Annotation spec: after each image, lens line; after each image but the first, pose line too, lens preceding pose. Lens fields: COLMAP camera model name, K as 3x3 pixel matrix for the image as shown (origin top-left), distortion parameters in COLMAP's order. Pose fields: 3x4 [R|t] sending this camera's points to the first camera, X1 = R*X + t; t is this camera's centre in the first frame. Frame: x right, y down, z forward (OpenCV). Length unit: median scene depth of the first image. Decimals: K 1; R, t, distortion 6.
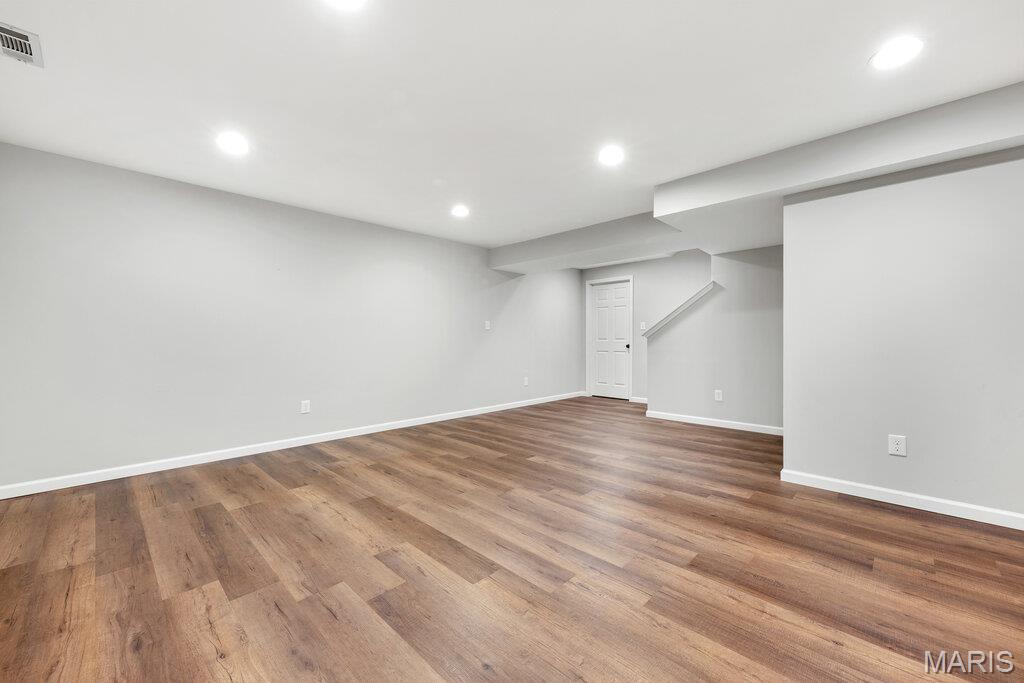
lens RADIAL K [[402.6, 0, 513.4], [0, 402.6, 333.6], [0, 0, 1]] dist [0.008565, -0.000925]
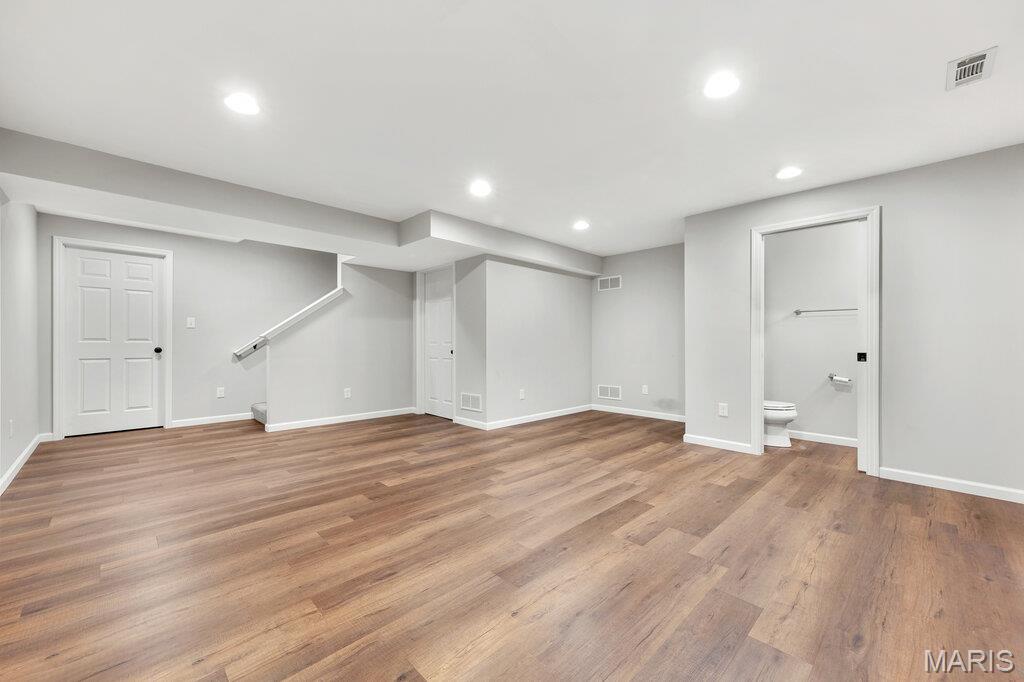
lens RADIAL K [[402.6, 0, 511.5], [0, 402.6, 345.4], [0, 0, 1]] dist [0.008565, -0.000925]
pose [[0.025467, -0.002300, 0.999673, -1.011952], [-0.017103, 0.999850, 0.002736, 0.024978], [-0.999529, -0.017168, 0.025424, 0.956606]]
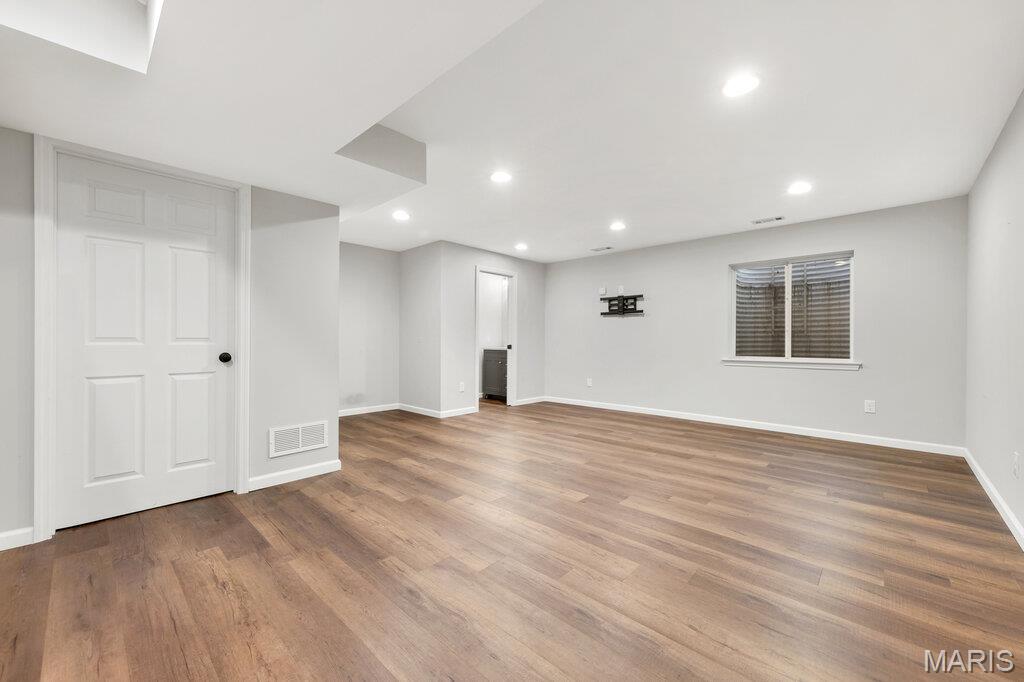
lens RADIAL K [[402.6, 0, 508.6], [0, 402.6, 343.3], [0, 0, 1]] dist [0.008565, -0.000925]
pose [[-0.999889, -0.001670, -0.014792, 0.255742], [-0.001533, 0.999956, -0.009259, 0.039833], [0.014807, -0.009235, -0.999848, 2.294258]]
